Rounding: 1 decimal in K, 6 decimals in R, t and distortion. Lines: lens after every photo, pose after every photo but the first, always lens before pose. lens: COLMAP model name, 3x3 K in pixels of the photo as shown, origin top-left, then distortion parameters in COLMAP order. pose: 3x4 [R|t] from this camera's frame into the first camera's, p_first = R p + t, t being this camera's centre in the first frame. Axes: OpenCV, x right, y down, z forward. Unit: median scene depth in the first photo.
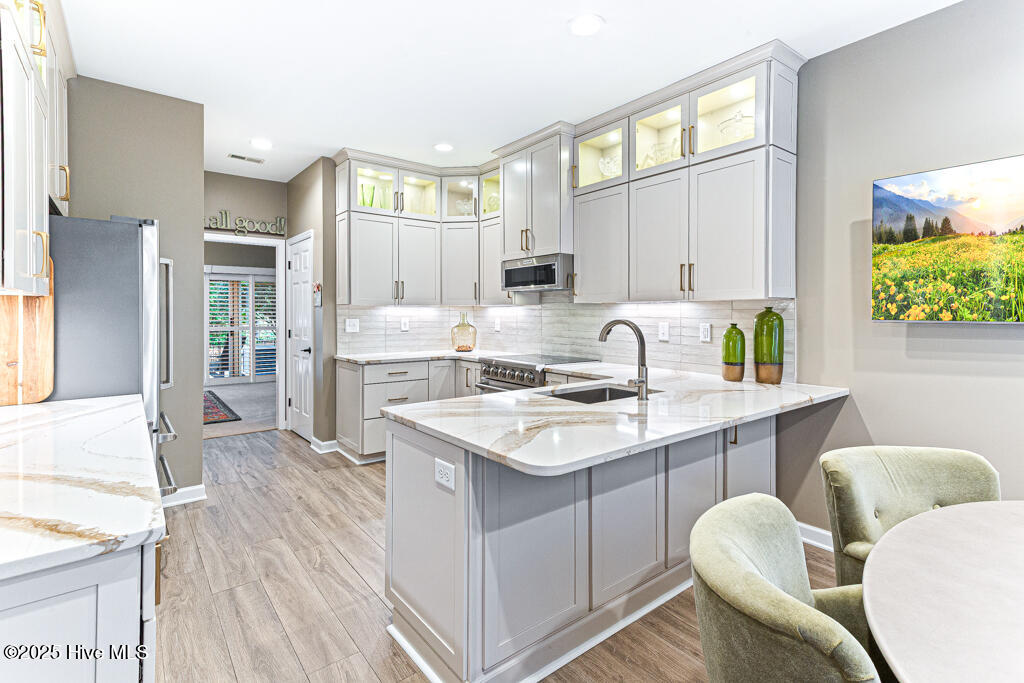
lens RADIAL K [[496.3, 0, 514.4], [0, 496.3, 323.4], [0, 0, 1]] dist [0.025988, 0.000039]
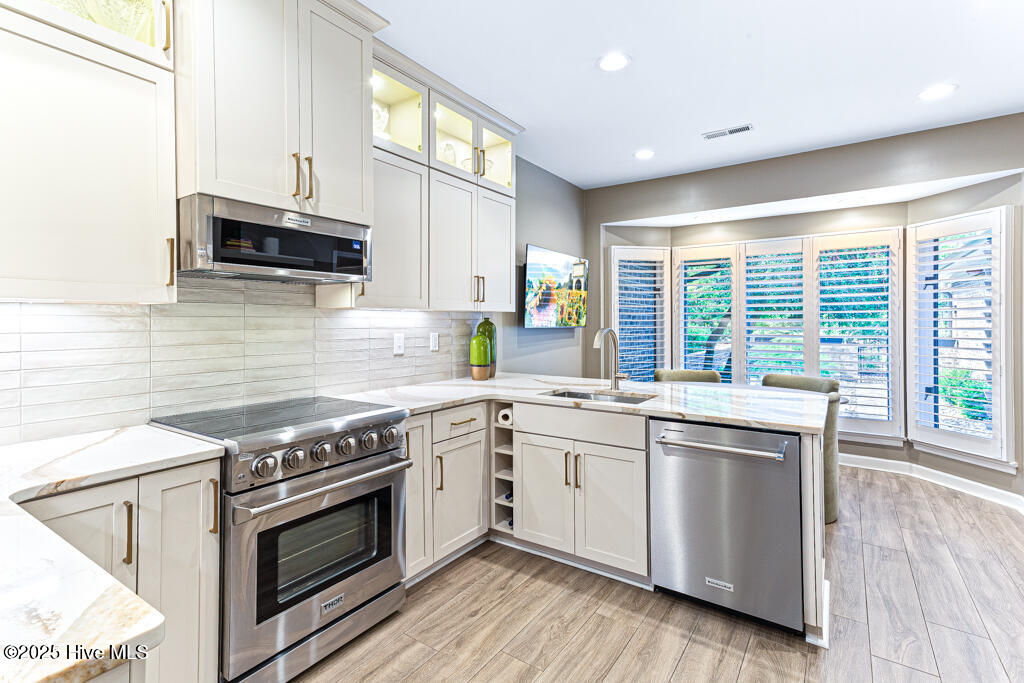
lens RADIAL K [[496.3, 0, 514.4], [0, 496.3, 323.4], [0, 0, 1]] dist [0.025988, 0.000039]
pose [[-0.321545, -0.001075, 0.946894, -0.588729], [0.024397, 0.999658, 0.009420, -0.022988], [-0.946580, 0.026130, -0.321409, 1.094033]]
